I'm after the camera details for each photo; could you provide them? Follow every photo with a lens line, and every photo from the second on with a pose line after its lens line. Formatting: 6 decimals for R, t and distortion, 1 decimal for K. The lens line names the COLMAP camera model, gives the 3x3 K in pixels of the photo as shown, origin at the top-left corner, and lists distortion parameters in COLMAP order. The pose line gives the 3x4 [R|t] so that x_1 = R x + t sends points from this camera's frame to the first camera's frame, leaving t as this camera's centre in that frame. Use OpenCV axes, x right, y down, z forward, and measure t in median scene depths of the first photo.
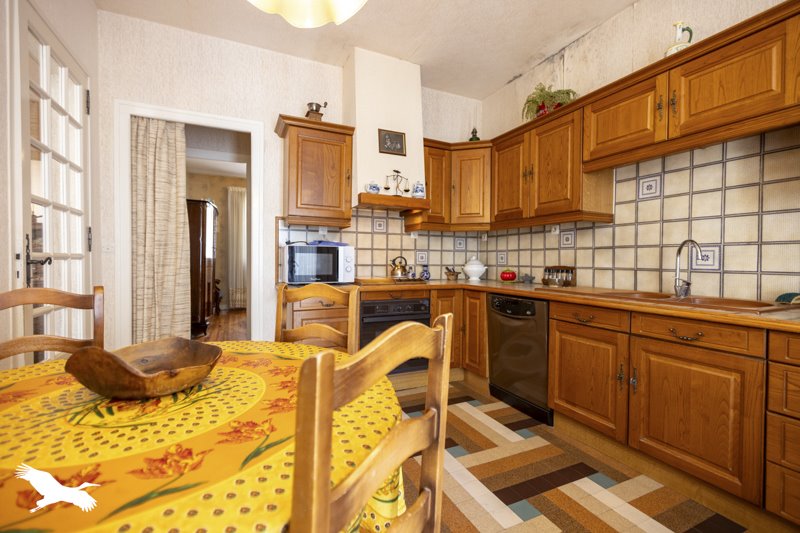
lens RADIAL K [[356.1, 0, 400.1], [0, 356.1, 266.0], [0, 0, 1]] dist [0.001494, 0.000217]
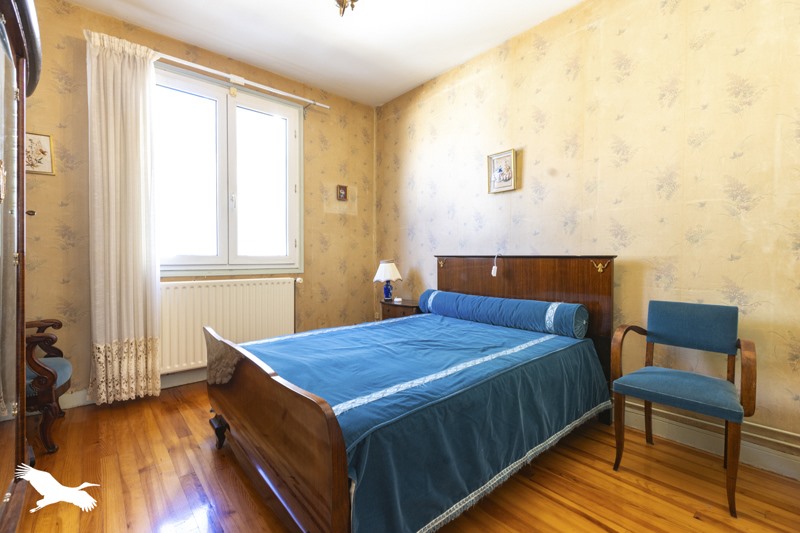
lens RADIAL K [[356.1, 0, 400.2], [0, 356.1, 263.6], [0, 0, 1]] dist [0.001494, 0.000217]
pose [[0.961027, -0.005638, 0.276397, -0.305450], [0.004746, 0.999981, 0.003896, -0.007432], [-0.276414, -0.002432, 0.961036, 0.620277]]
